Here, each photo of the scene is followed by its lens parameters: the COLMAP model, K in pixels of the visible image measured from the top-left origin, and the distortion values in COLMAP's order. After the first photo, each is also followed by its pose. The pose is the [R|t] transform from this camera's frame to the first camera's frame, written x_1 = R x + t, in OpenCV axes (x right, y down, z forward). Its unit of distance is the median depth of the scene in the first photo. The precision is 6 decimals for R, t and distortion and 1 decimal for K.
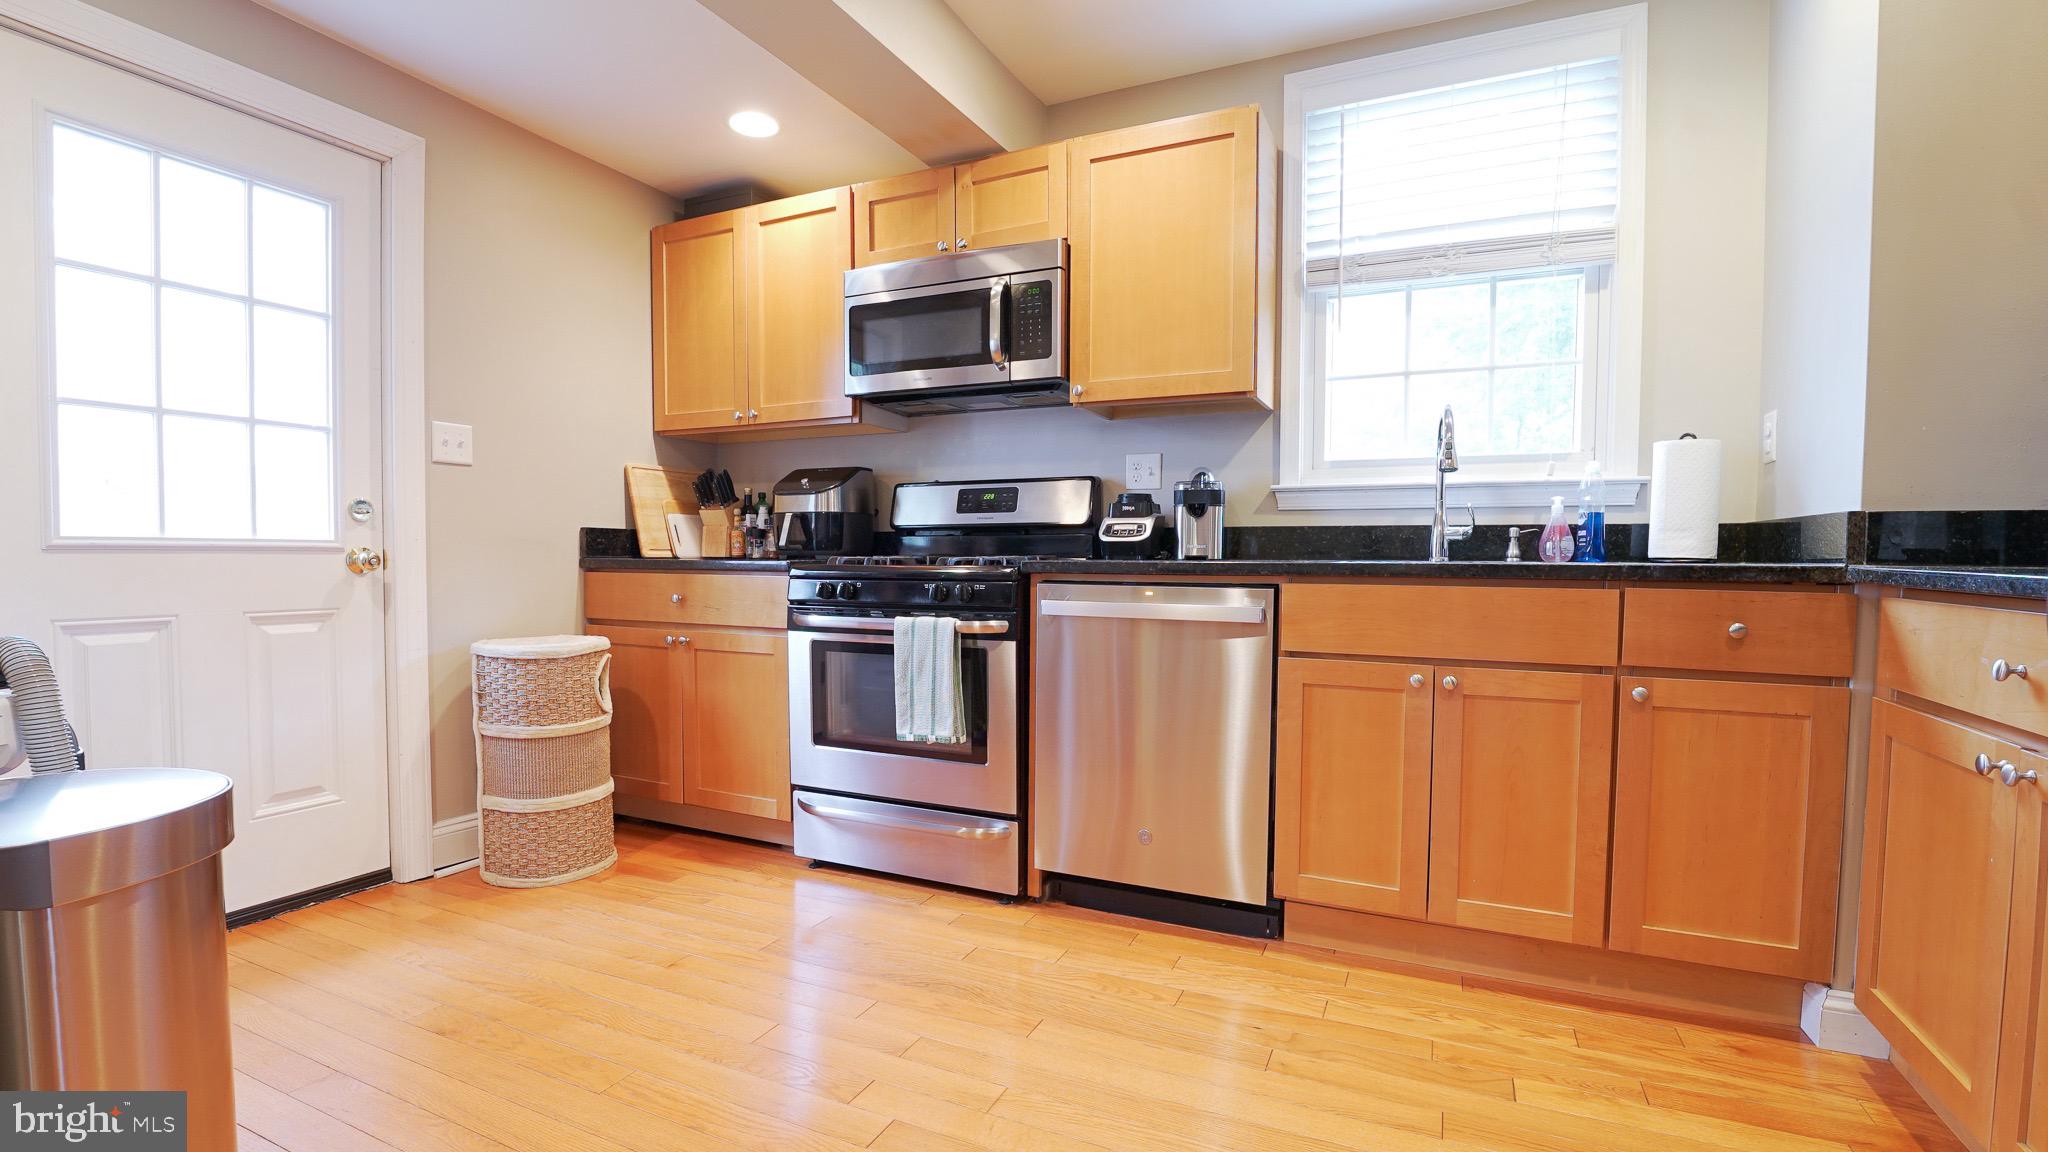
lens RADIAL K [[923.4, 0, 1024.0], [0, 923.4, 576.0], [0, 0, 1]] dist [-0.000770, -0.000031]
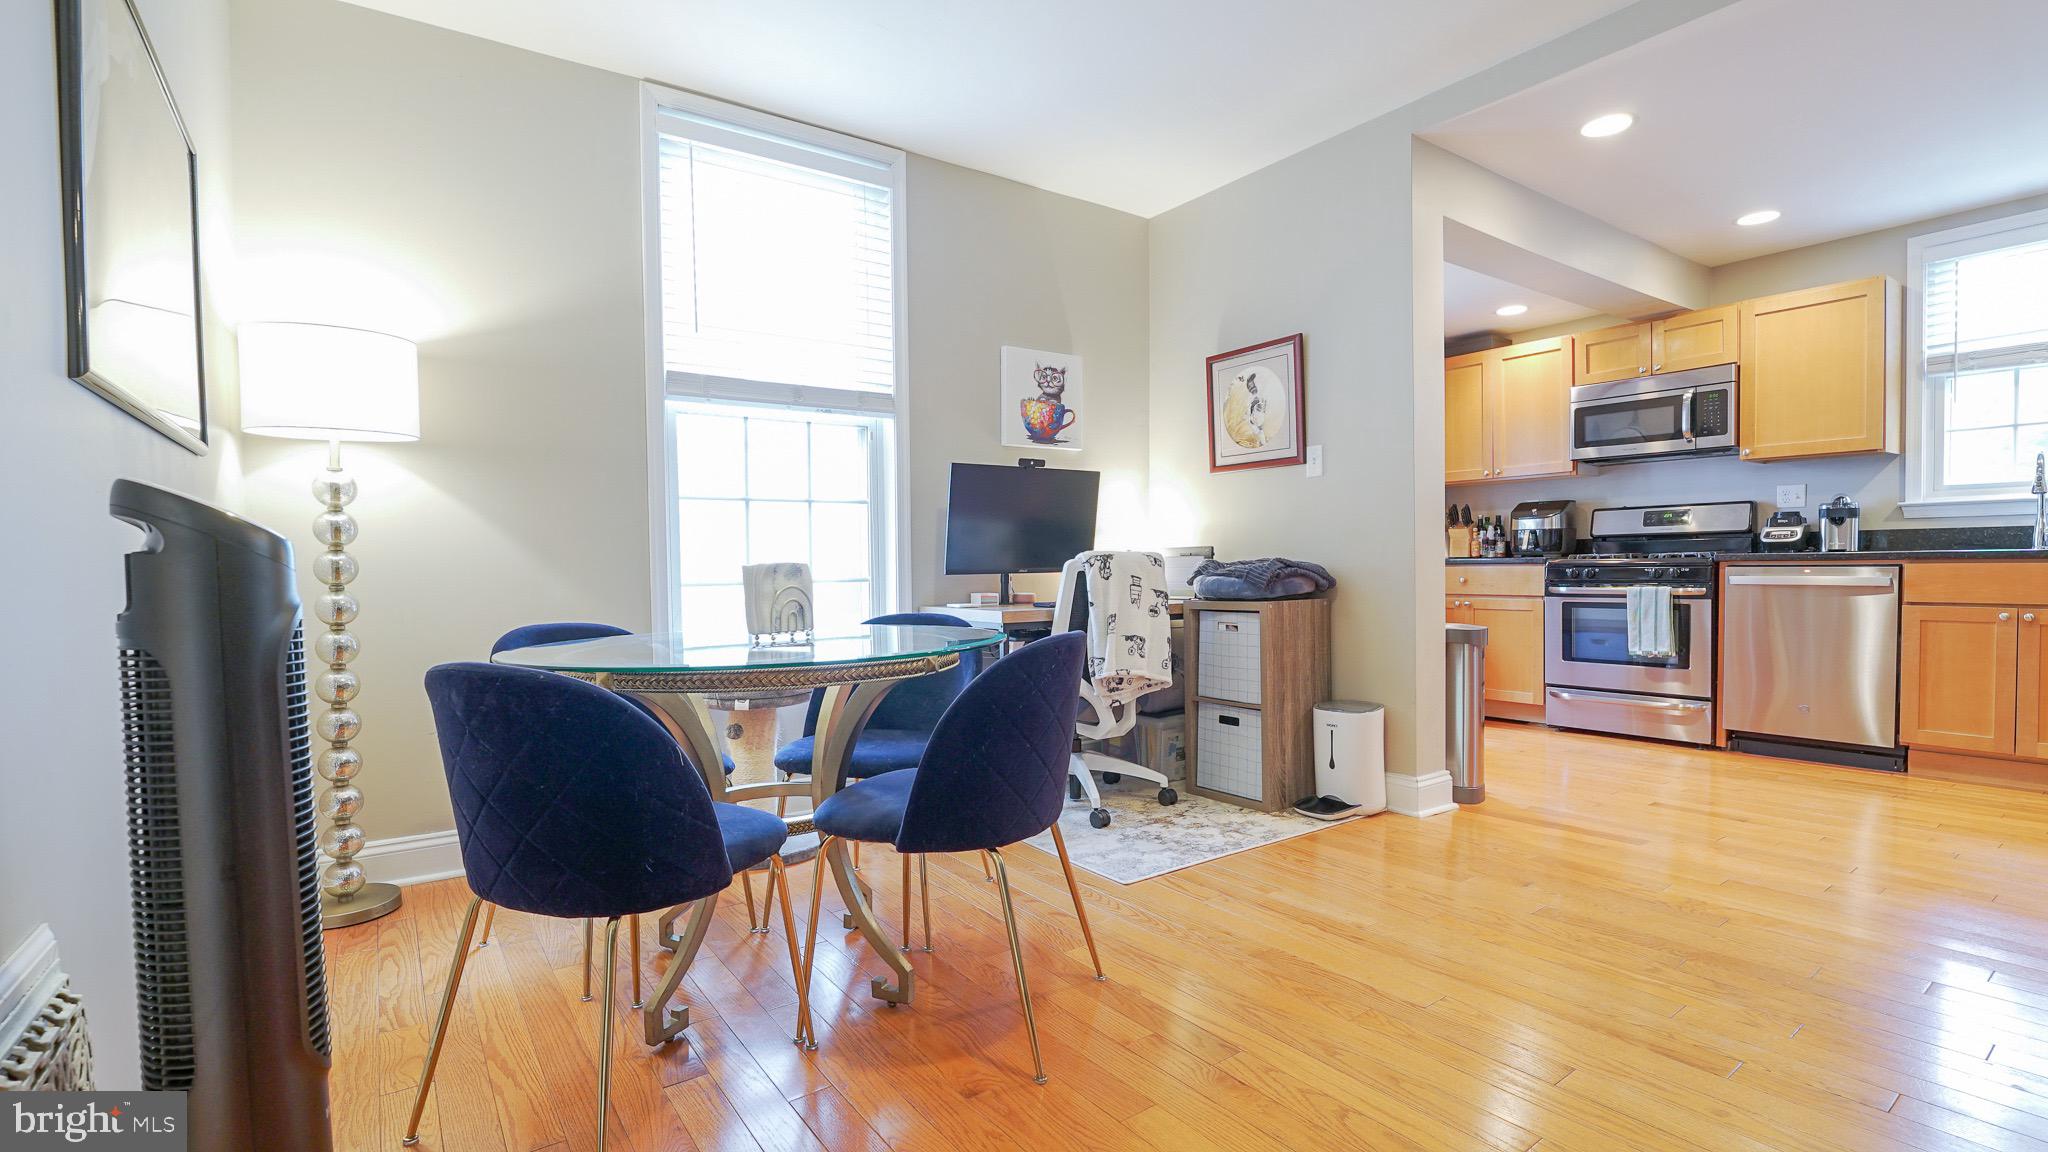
lens RADIAL K [[951.3, 0, 1030.5], [0, 951.3, 586.3], [0, 0, 1]] dist [0.000109, 0.000791]
pose [[0.883890, -0.006463, -0.467649, -0.281687], [0.009163, 0.999952, 0.003498, 0.024043], [0.467604, -0.007377, 0.883907, -1.128973]]
